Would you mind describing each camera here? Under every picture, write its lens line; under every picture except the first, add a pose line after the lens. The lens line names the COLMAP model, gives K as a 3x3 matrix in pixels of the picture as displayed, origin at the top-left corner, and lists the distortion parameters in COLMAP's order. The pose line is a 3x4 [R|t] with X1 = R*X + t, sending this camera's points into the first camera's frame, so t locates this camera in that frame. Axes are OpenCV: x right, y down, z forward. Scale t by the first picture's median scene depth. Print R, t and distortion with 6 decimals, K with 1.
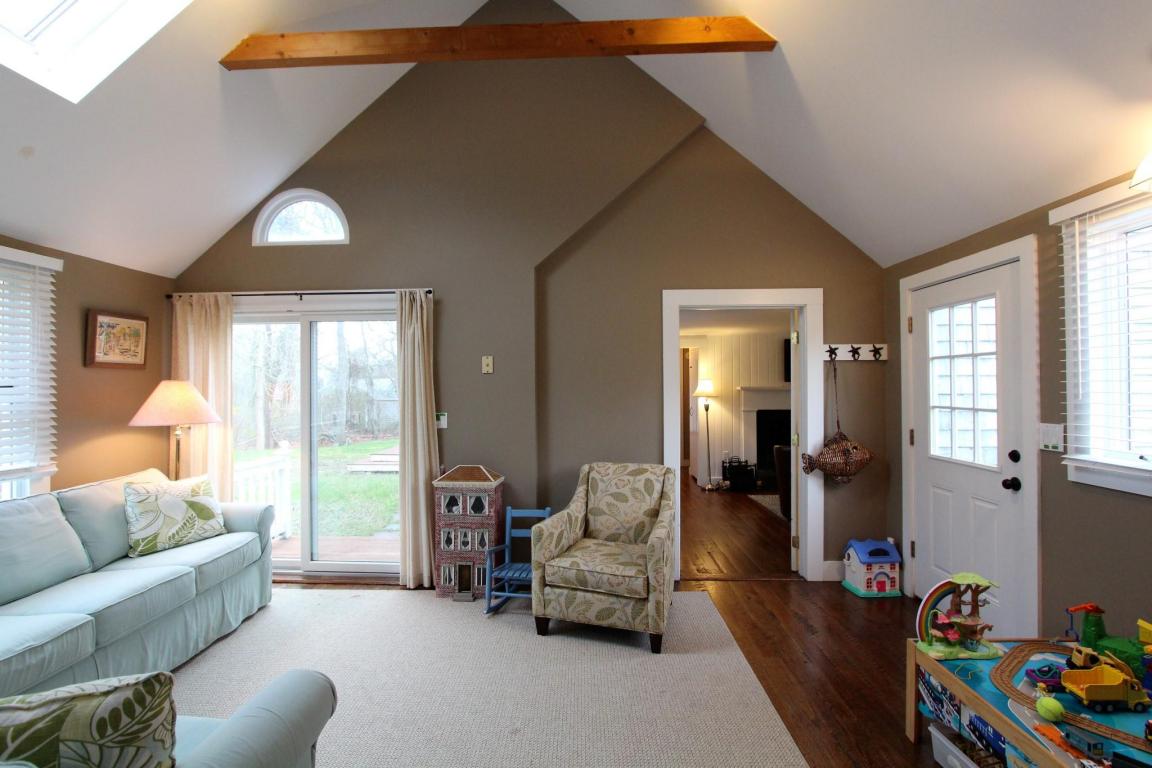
lens RADIAL K [[530.7, 0, 573.9], [0, 530.7, 383.2], [0, 0, 1]] dist [-0.020293, 0.003474]
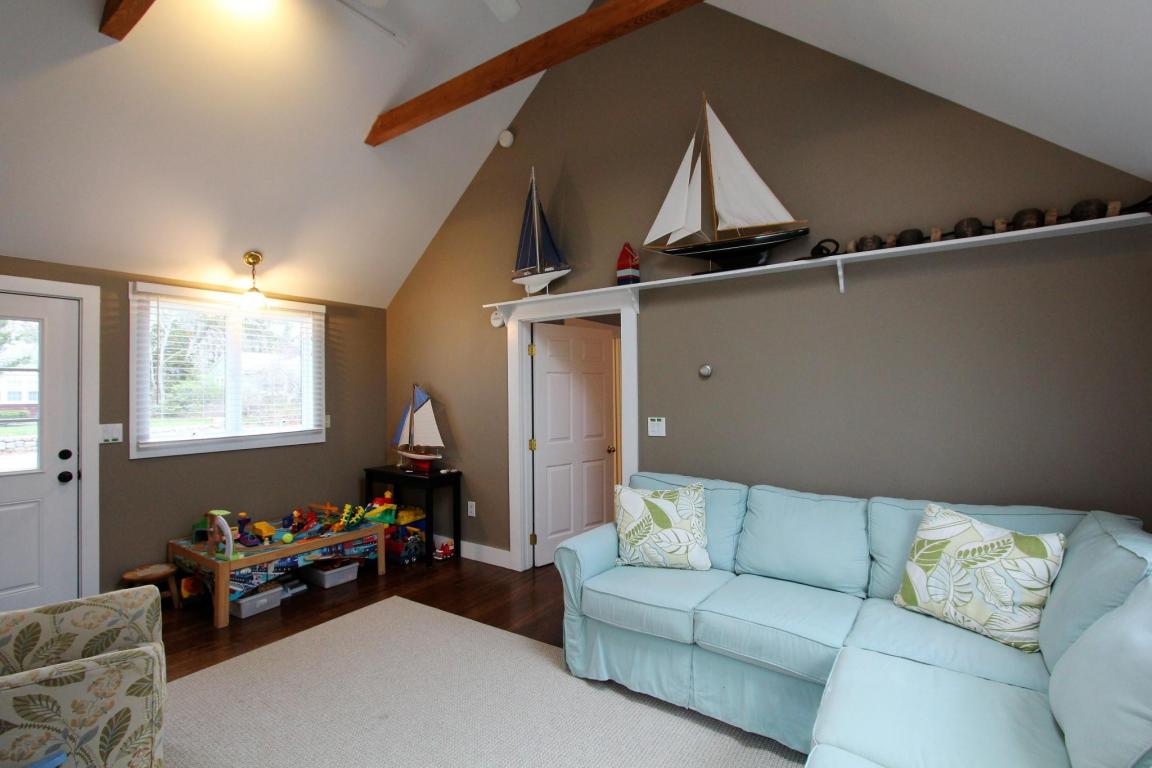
lens RADIAL K [[530.7, 0, 574.8], [0, 530.7, 384.7], [0, 0, 1]] dist [-0.020293, 0.003474]
pose [[-0.843155, 0.008522, 0.537603, -0.913910], [0.004300, 0.999949, -0.009109, -0.011170], [-0.537653, -0.005368, -0.843149, 1.500005]]
